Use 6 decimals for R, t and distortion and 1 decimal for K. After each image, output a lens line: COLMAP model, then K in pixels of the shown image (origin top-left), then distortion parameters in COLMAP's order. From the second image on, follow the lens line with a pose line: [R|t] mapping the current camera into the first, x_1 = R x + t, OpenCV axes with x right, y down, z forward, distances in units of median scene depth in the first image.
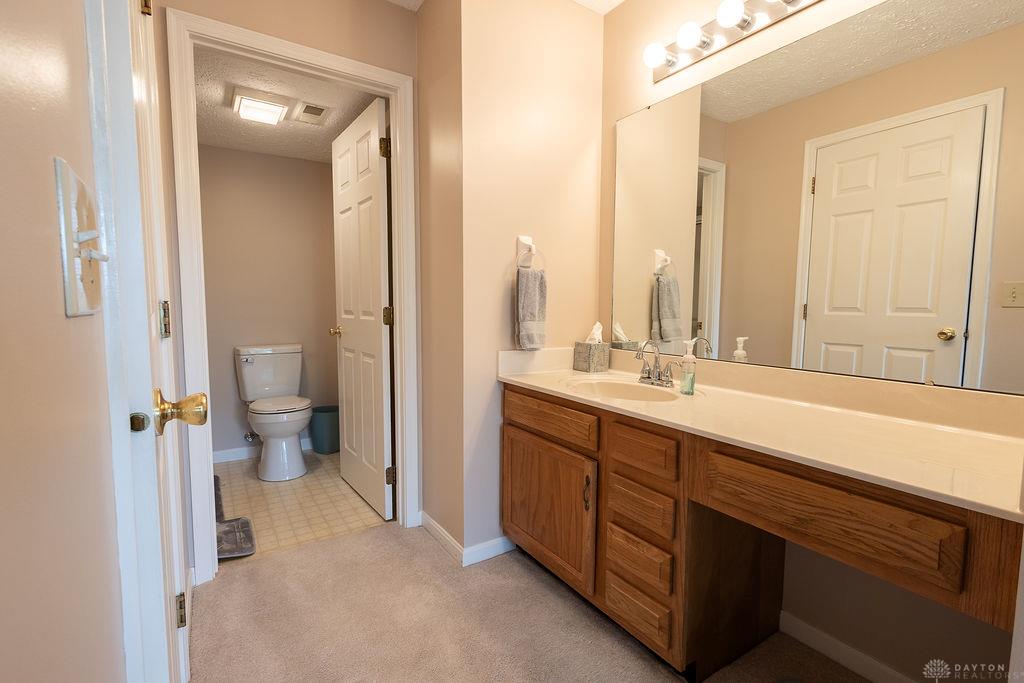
lens RADIAL K [[479.2, 0, 510.0], [0, 479.2, 341.7], [0, 0, 1]] dist [0.005700, -0.001056]
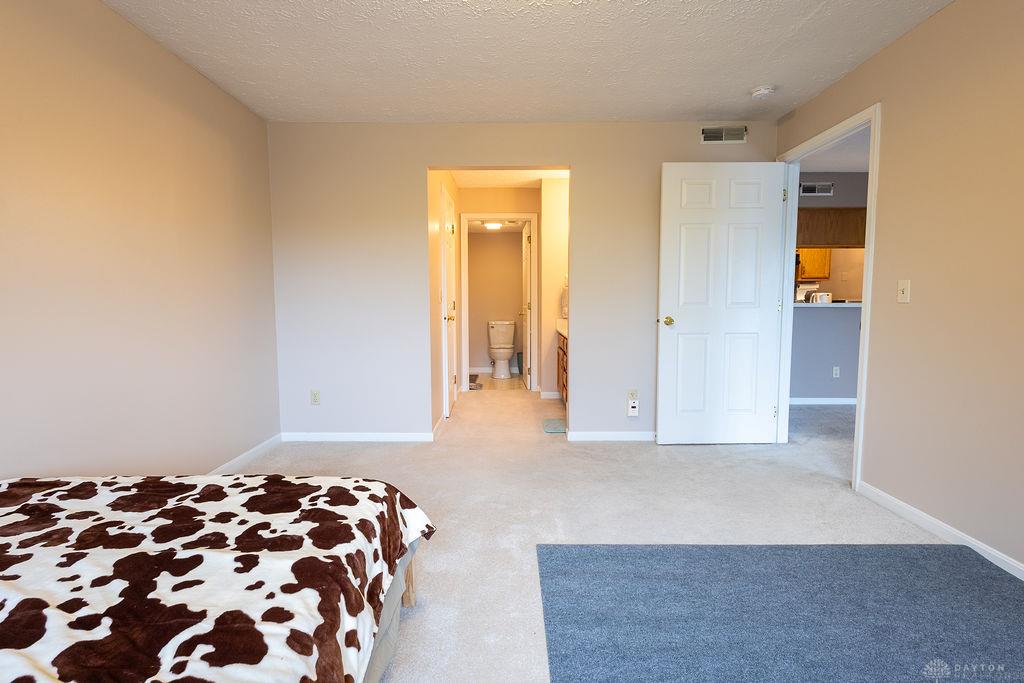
lens RADIAL K [[494.9, 0, 508.2], [0, 494.9, 341.5], [0, 0, 1]] dist [0.002204, -0.000025]
pose [[0.837917, 0.041498, -0.544219, 0.863354], [-0.040931, 0.999075, 0.013162, 0.079830], [0.544262, 0.011247, 0.838840, -0.998038]]
